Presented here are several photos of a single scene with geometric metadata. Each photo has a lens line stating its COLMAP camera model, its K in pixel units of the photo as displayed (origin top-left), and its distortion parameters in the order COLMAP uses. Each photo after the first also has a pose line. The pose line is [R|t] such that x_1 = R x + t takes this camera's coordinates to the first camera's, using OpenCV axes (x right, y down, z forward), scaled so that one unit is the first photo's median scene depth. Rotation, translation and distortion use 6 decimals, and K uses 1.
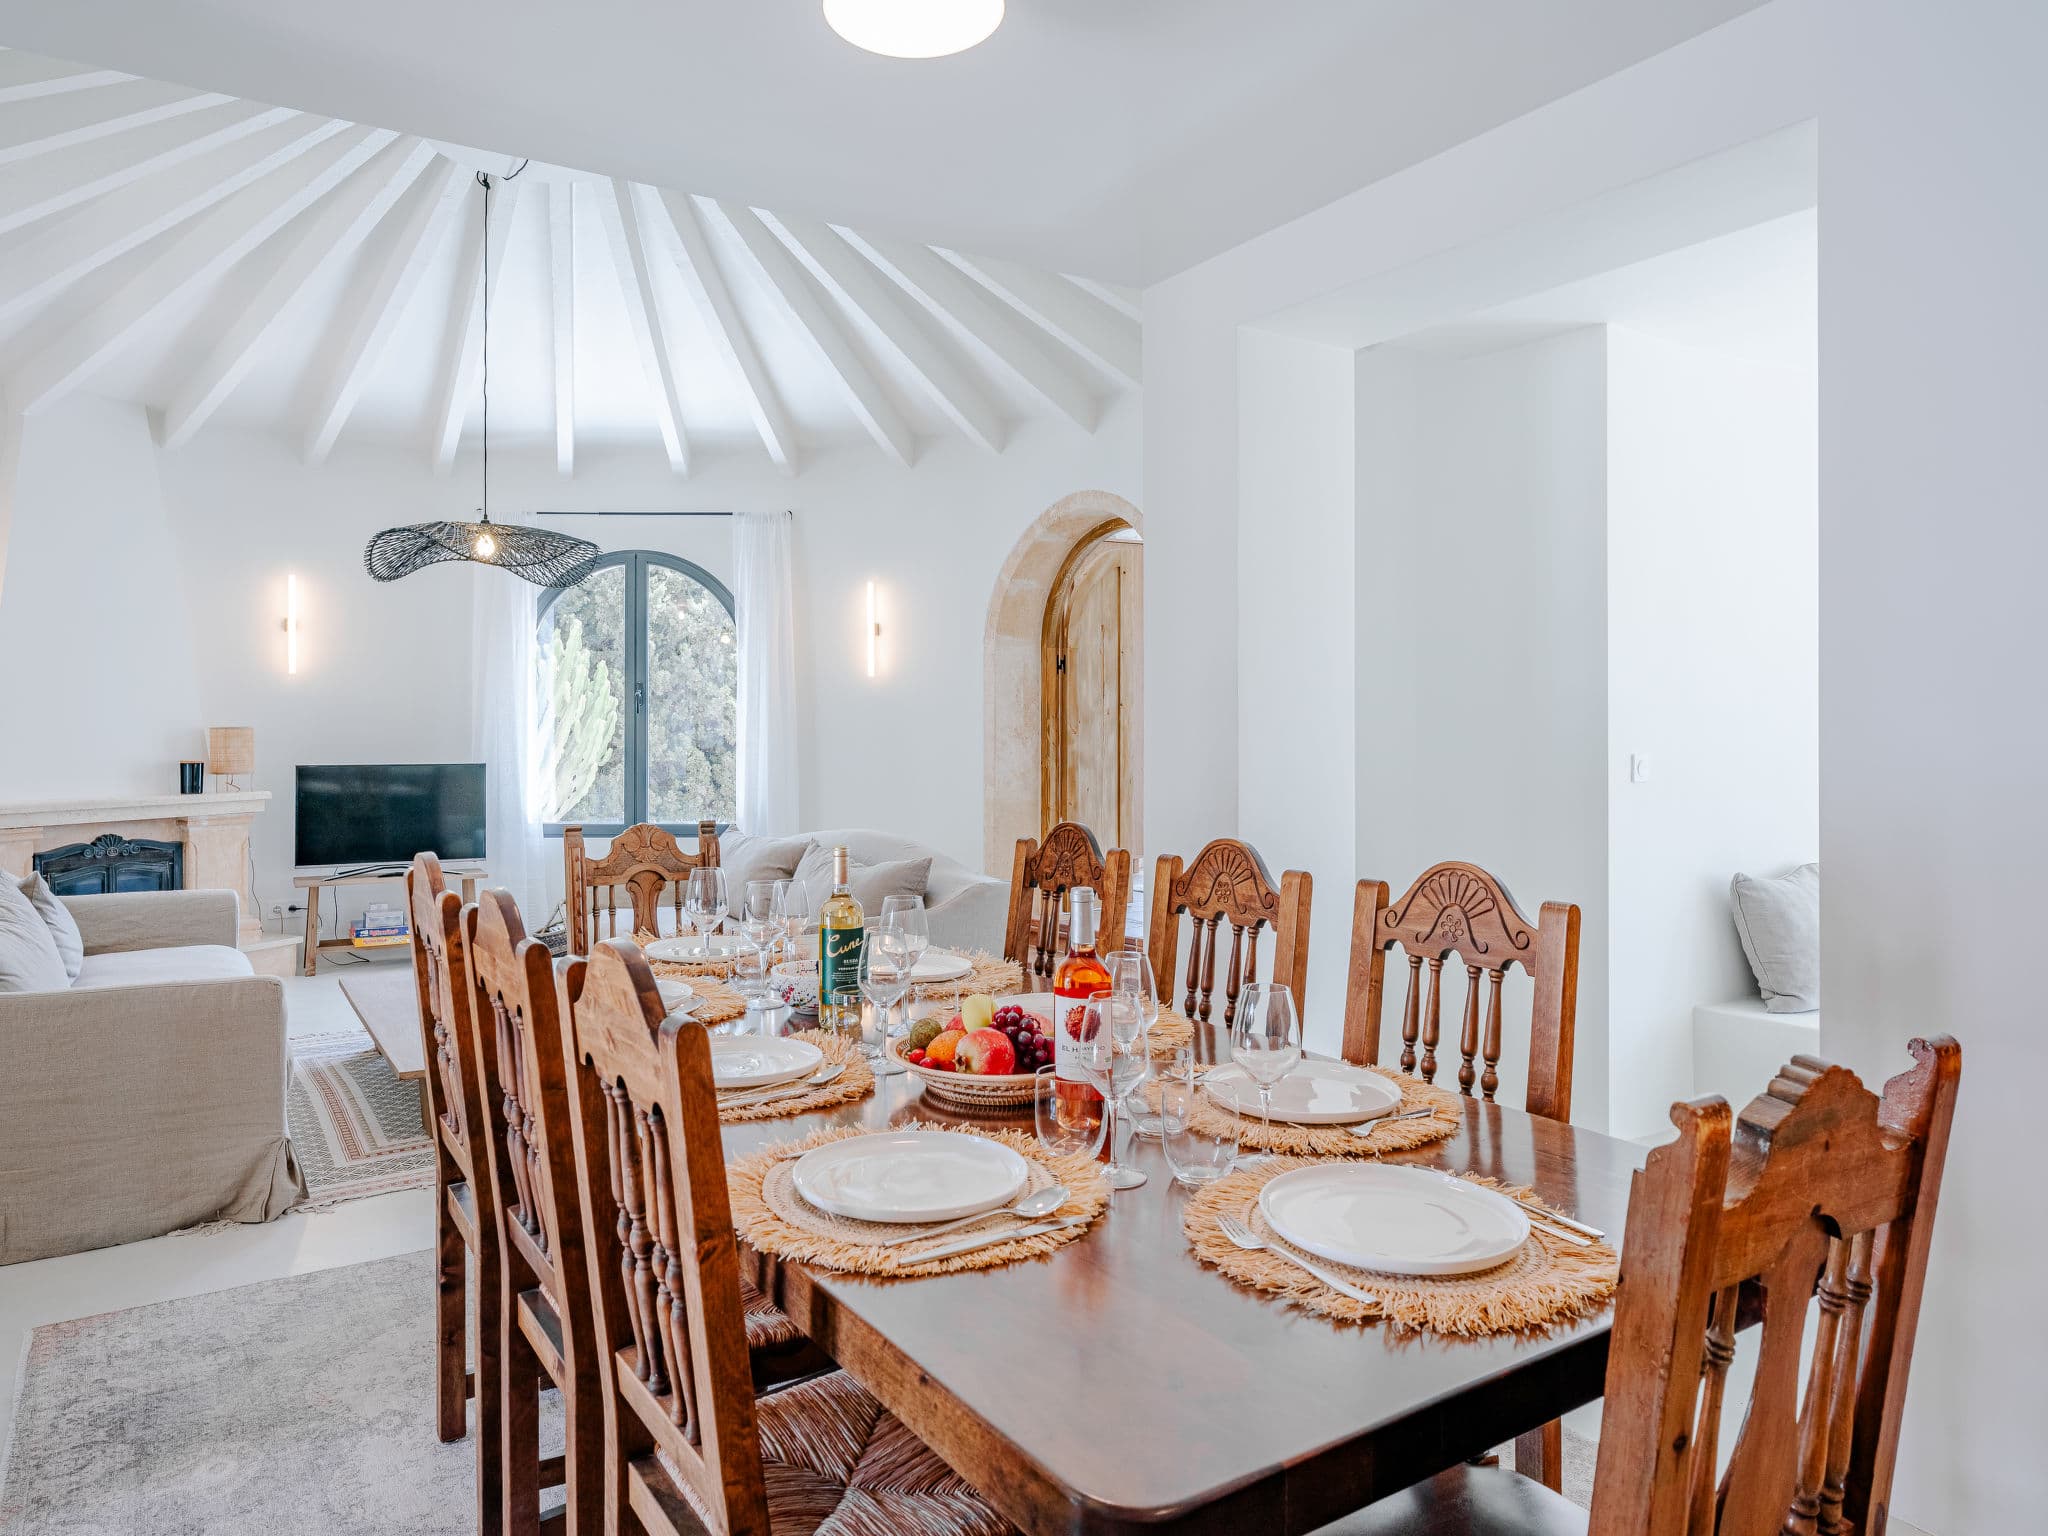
lens RADIAL K [[1306.5, 0, 1030.8], [0, 1306.5, 733.8], [0, 0, 1]] dist [-0.001174, 0.002575]
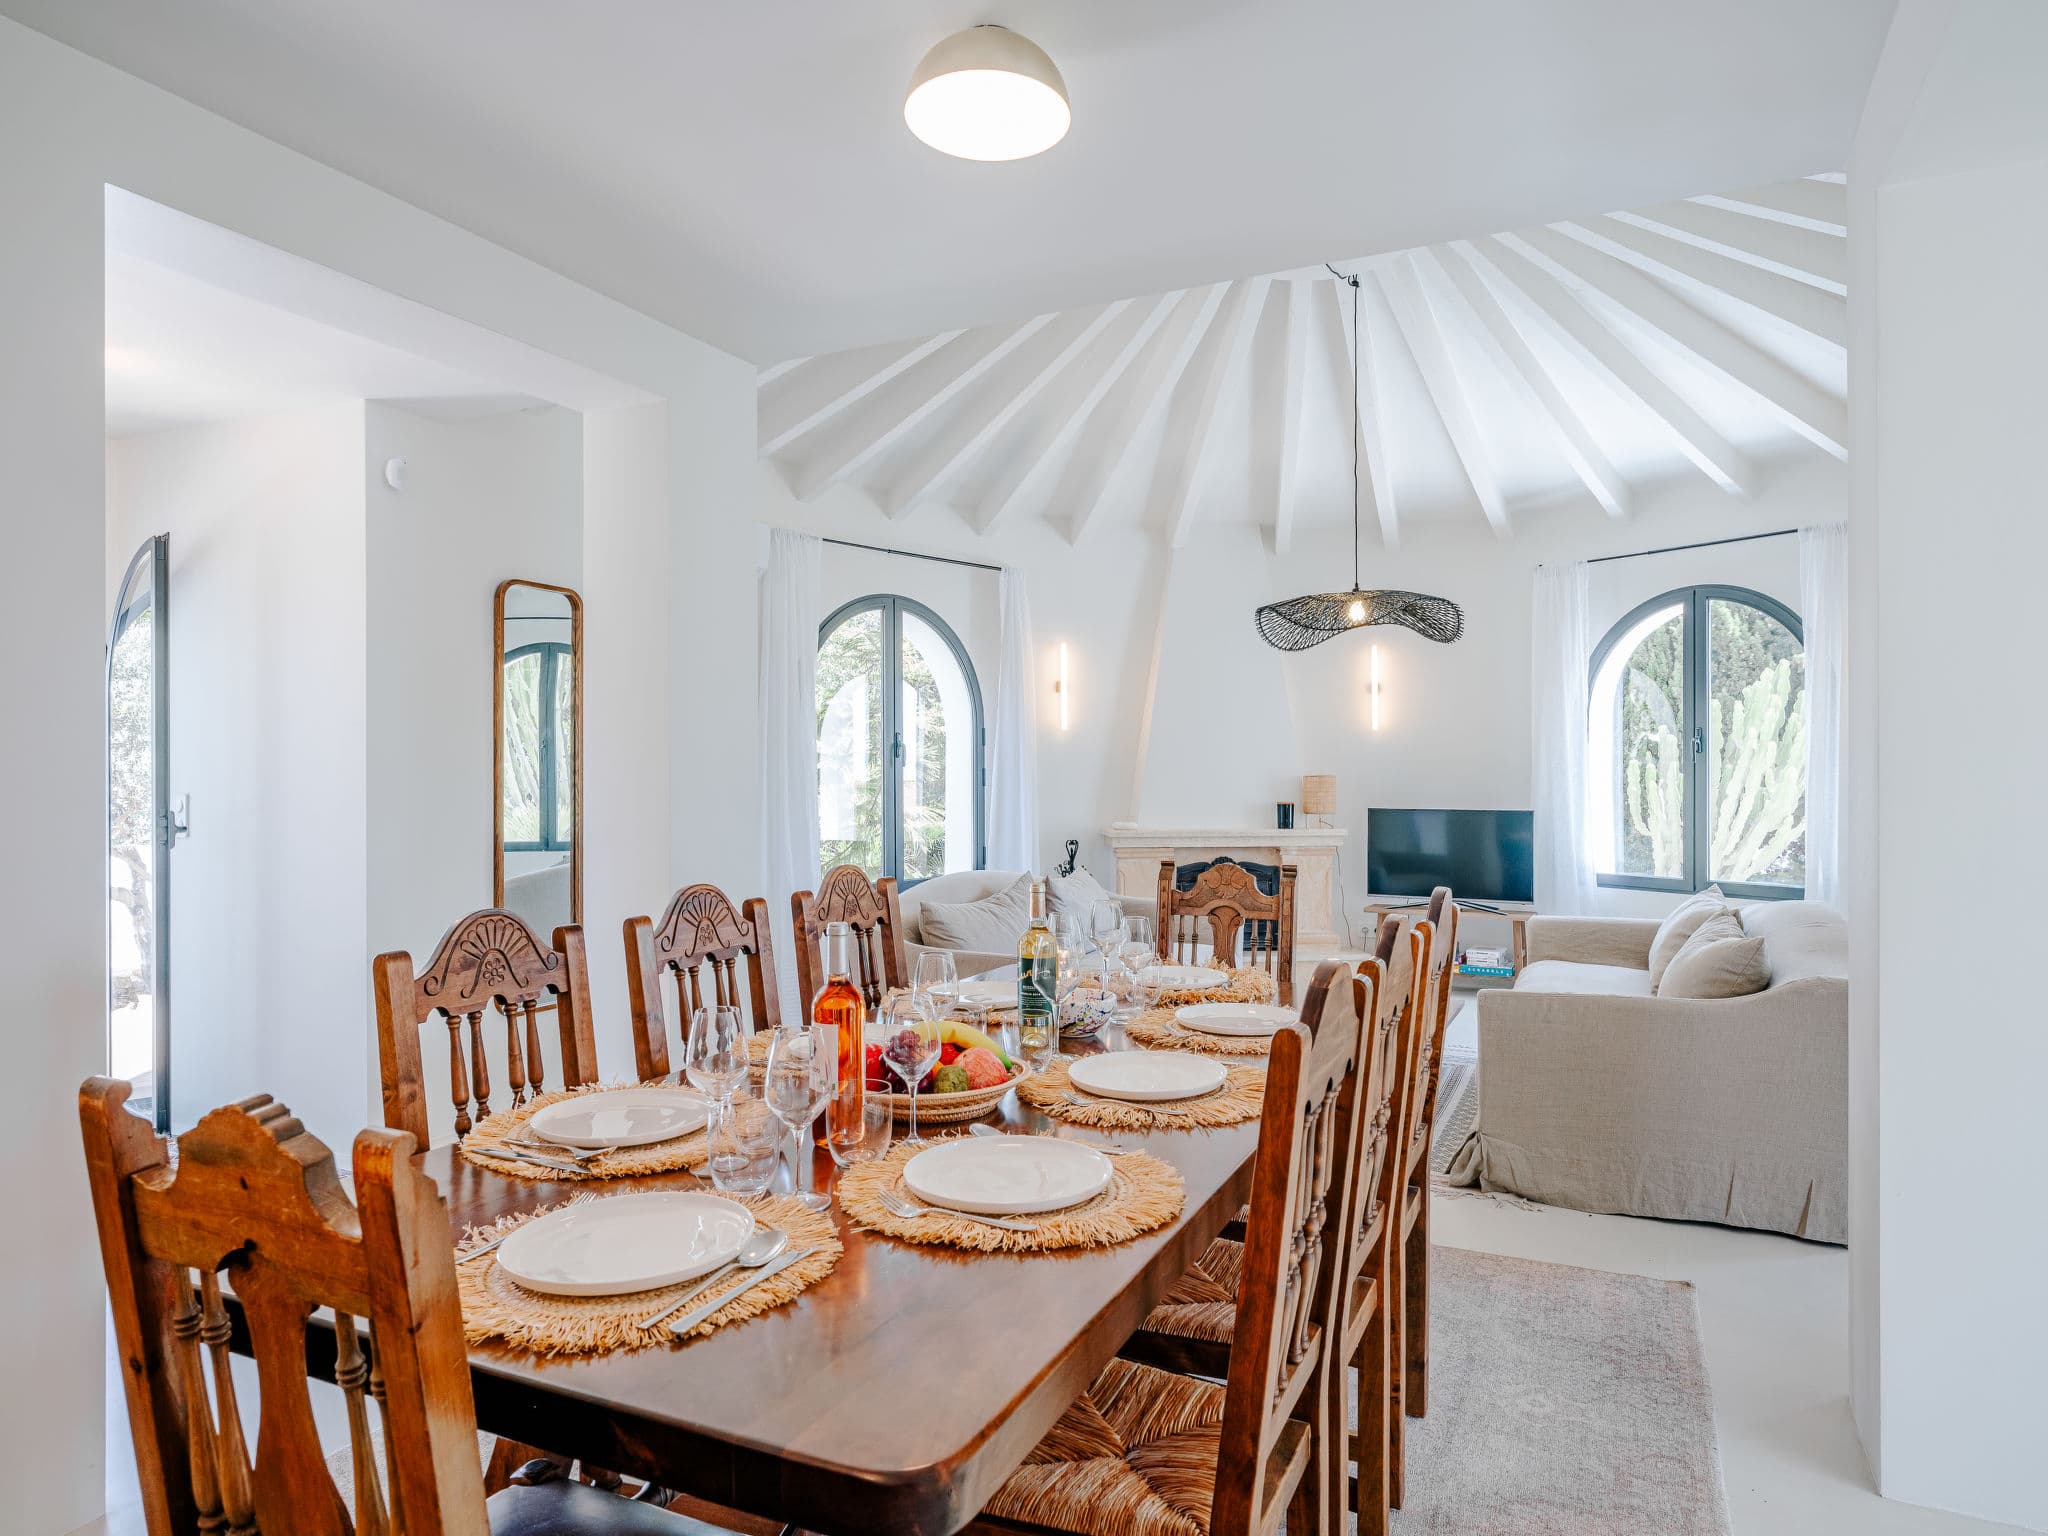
lens RADIAL K [[1271.6, 0, 1024.0], [0, 1271.6, 768.0], [0, 0, 1]] dist [0.000346, 0.000852]
pose [[0.536490, -0.004047, -0.843897, 0.250963], [-0.004528, 0.999960, -0.007674, -0.001409], [0.843895, 0.007938, 0.536450, 0.134967]]
